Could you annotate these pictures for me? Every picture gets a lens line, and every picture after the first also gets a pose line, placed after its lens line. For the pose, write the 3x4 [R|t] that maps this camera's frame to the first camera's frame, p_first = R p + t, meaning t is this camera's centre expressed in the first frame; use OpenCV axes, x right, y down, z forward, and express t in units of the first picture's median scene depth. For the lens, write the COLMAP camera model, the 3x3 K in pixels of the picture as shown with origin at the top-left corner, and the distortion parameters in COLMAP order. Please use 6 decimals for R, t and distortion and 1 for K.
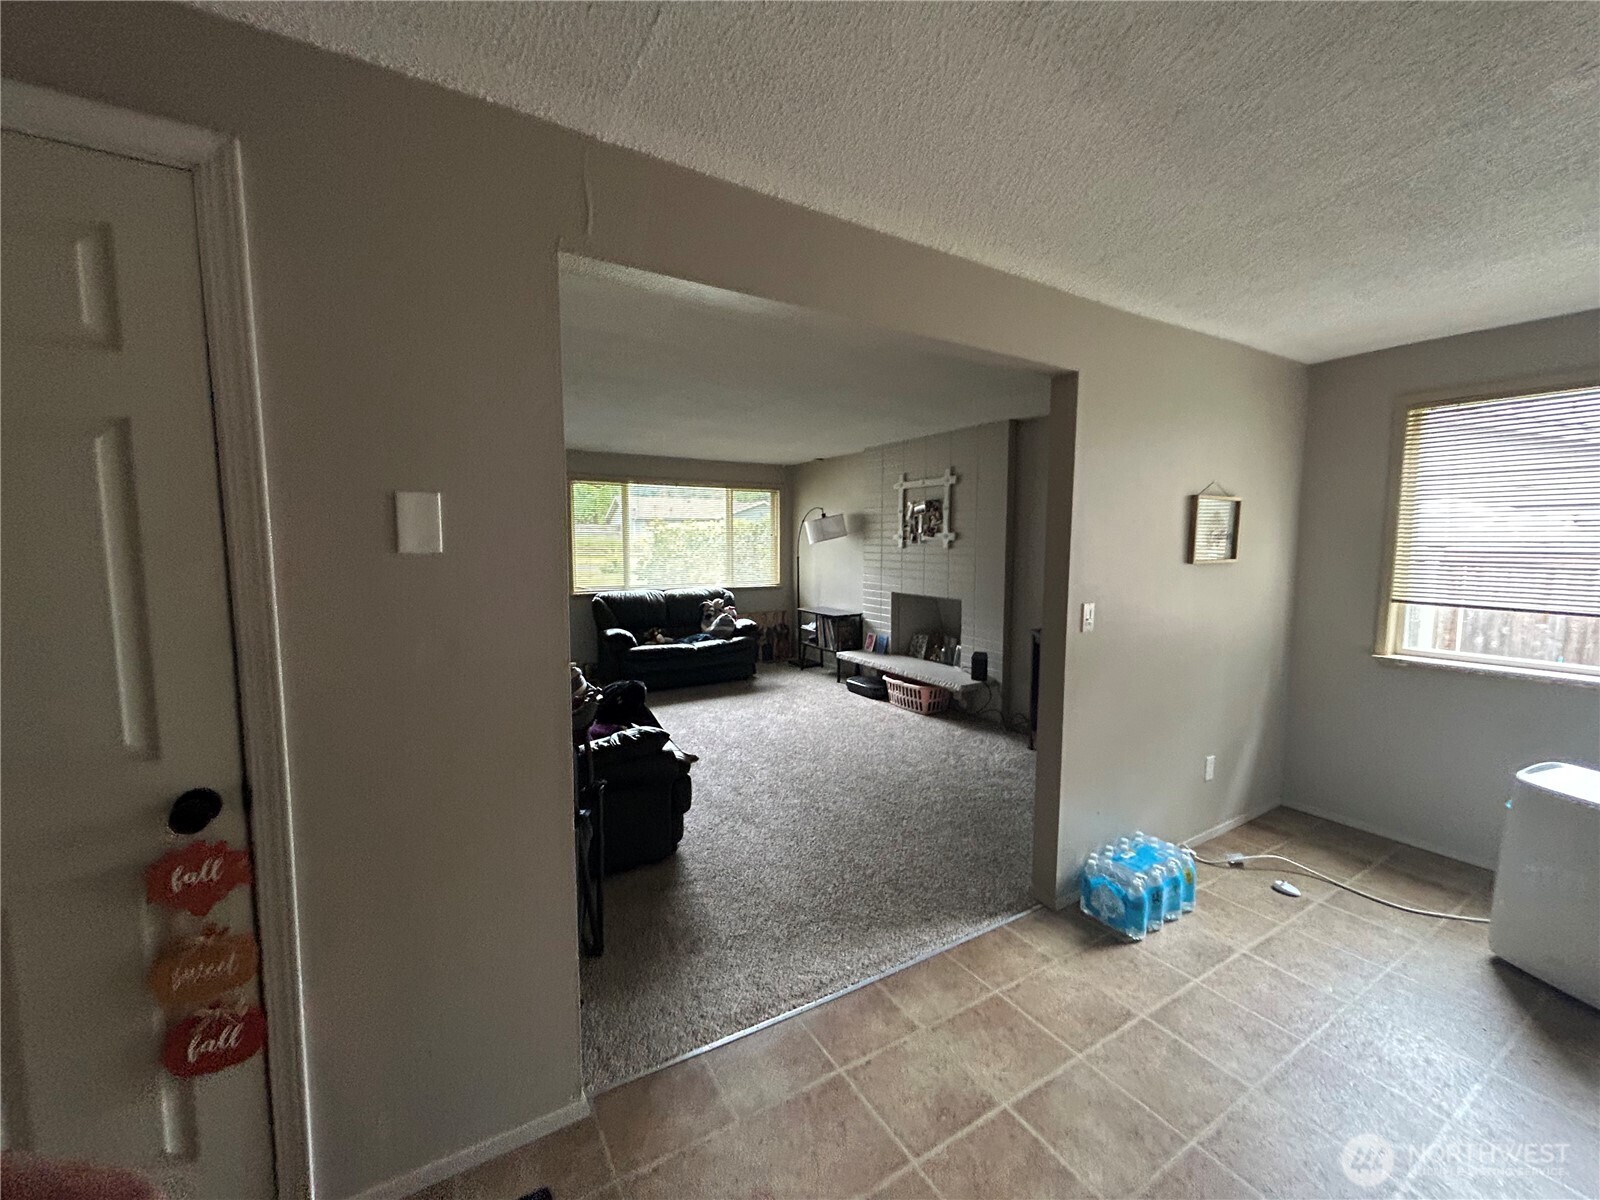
lens RADIAL K [[649.2, 0, 799.3], [0, 649.2, 597.1], [0, 0, 1]] dist [0.003645, -0.000089]
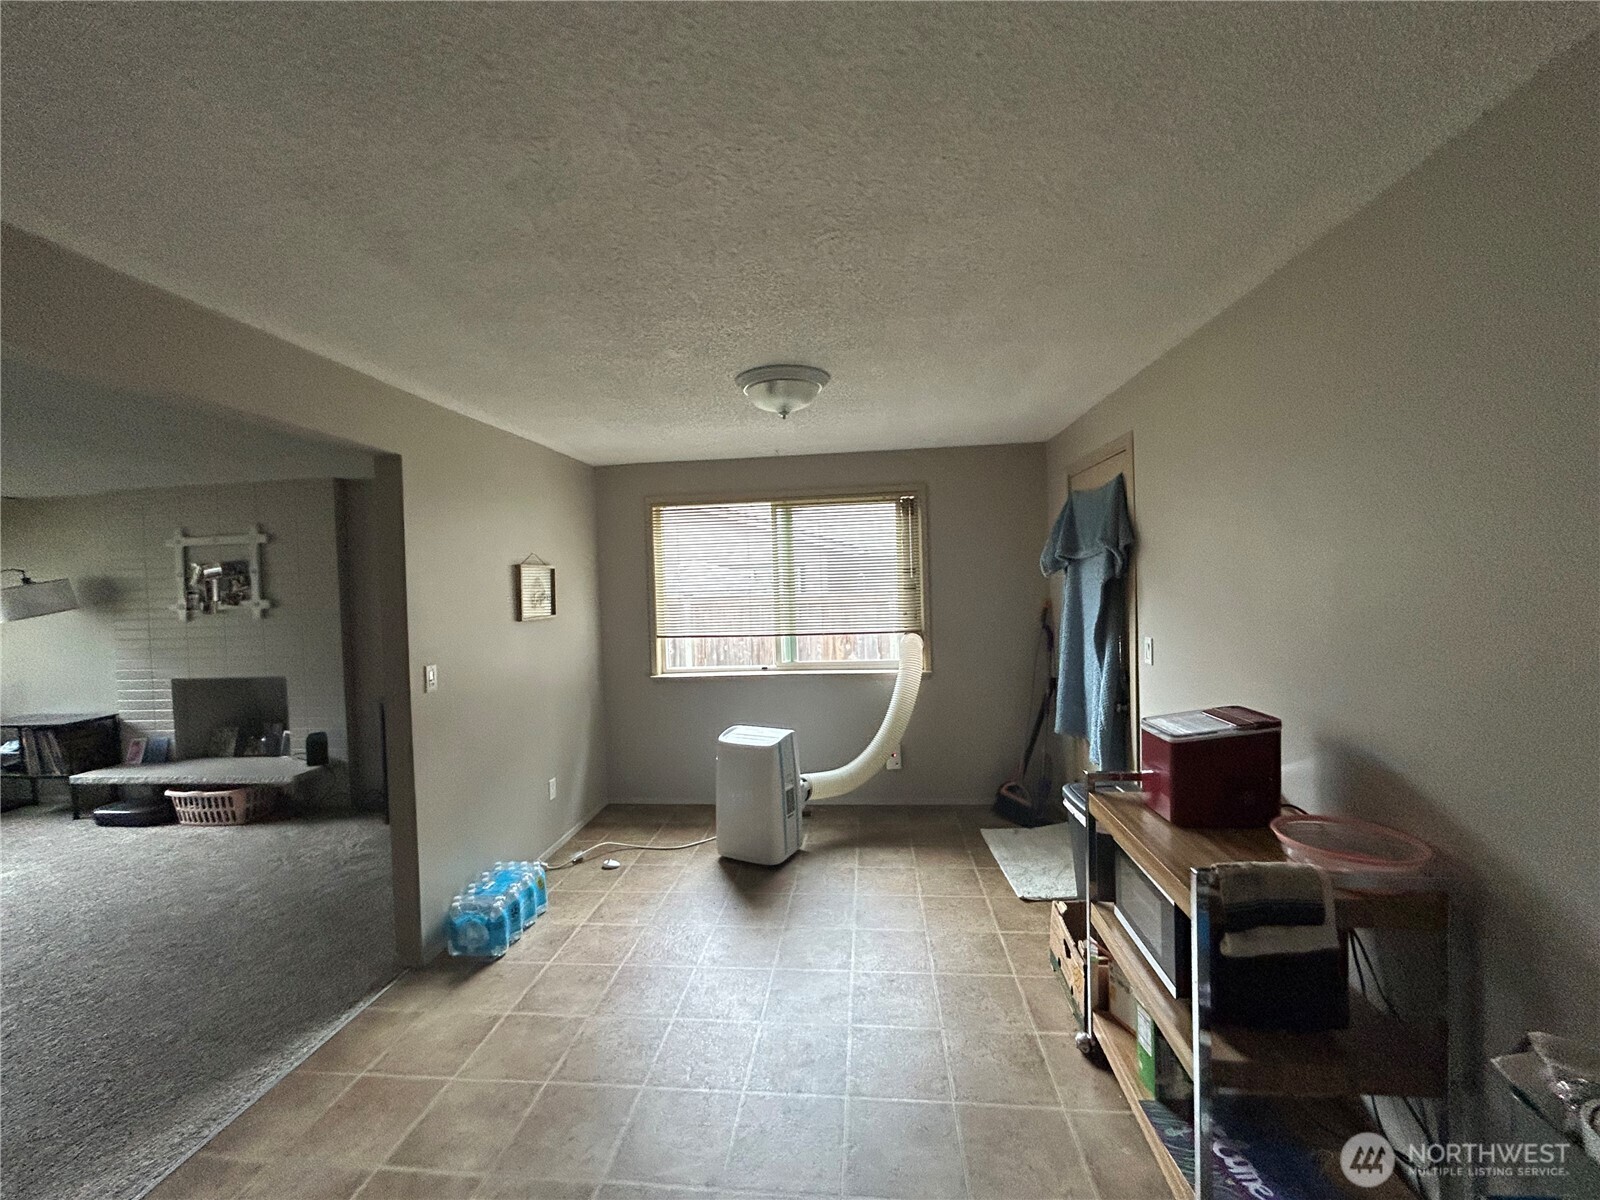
lens RADIAL K [[649.2, 0, 799.3], [0, 649.2, 597.1], [0, 0, 1]] dist [0.003645, -0.000089]
pose [[0.605809, -0.038257, 0.794690, -0.029363], [0.104904, 0.993963, -0.032121, -0.003020], [-0.788664, 0.102825, 0.606166, -0.108678]]
